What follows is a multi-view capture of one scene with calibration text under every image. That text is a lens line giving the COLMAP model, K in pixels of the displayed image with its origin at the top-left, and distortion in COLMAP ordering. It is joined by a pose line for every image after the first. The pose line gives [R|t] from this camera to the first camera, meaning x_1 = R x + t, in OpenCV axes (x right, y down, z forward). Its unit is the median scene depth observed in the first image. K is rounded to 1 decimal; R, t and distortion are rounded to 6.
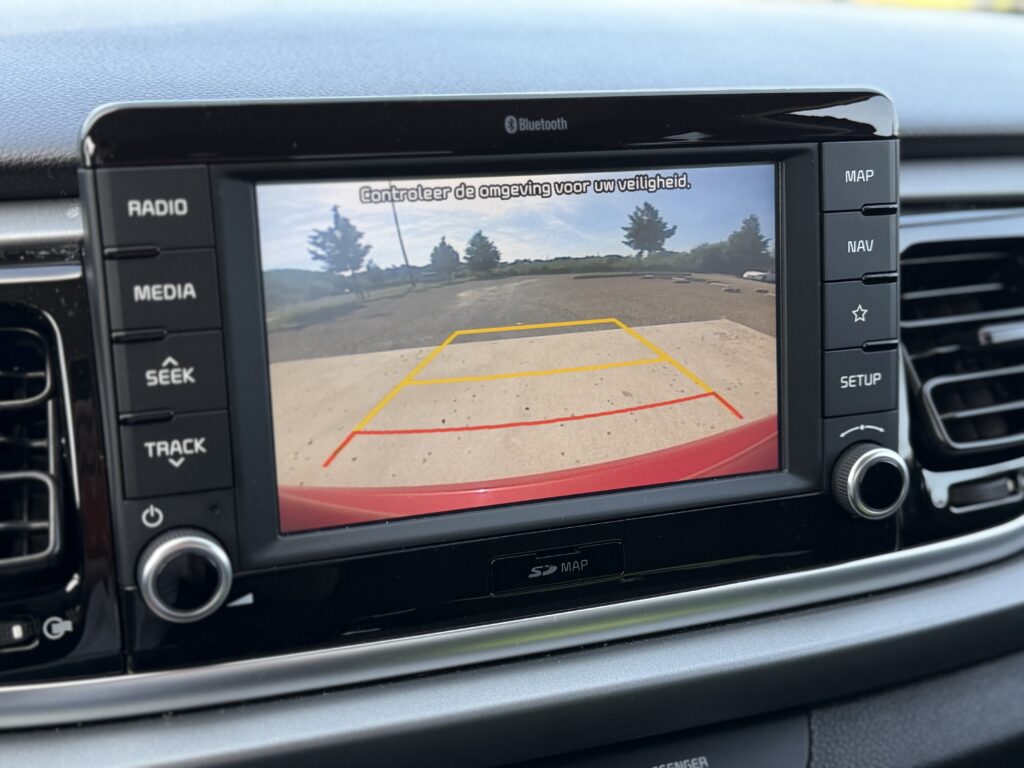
lens RADIAL K [[1326.8, 0, 511.2], [0, 1326.8, 386.6], [0, 0, 1]] dist [0.146209, 0.000000]
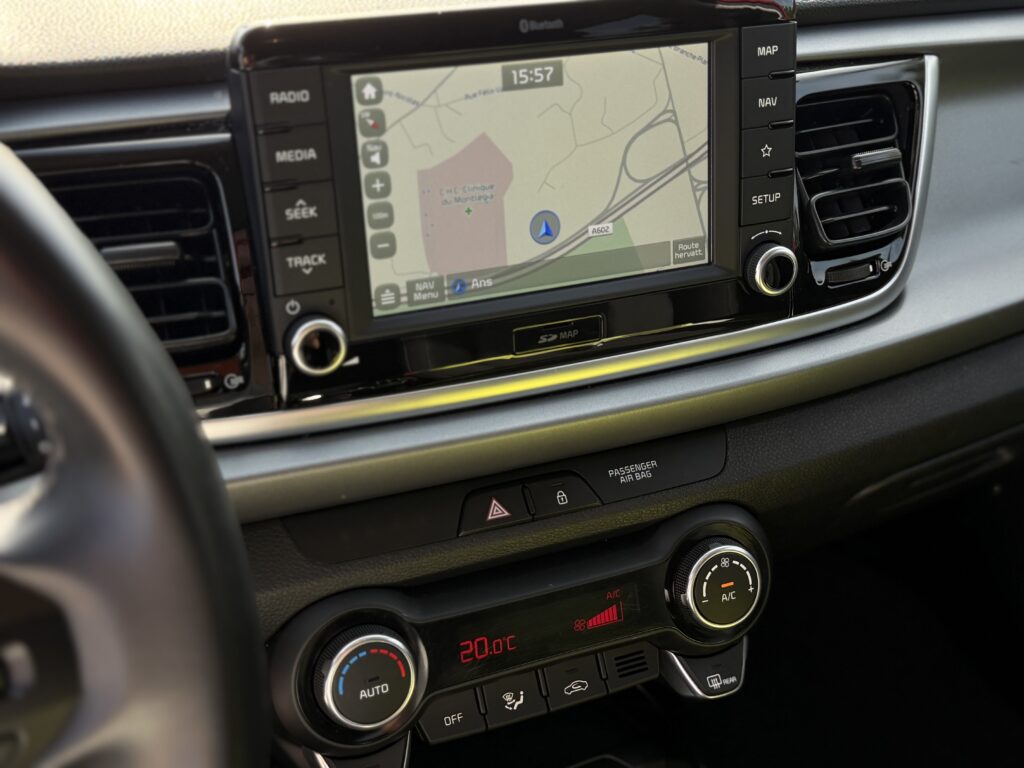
lens RADIAL K [[1326.8, 0, 514.3], [0, 1326.8, 387.4], [0, 0, 1]] dist [0.146209, 0.000000]
pose [[0.998428, -0.027009, 0.049114, -0.090177], [0.018302, 0.985311, 0.169786, -0.059304], [-0.052978, -0.168620, 0.984256, -0.463267]]
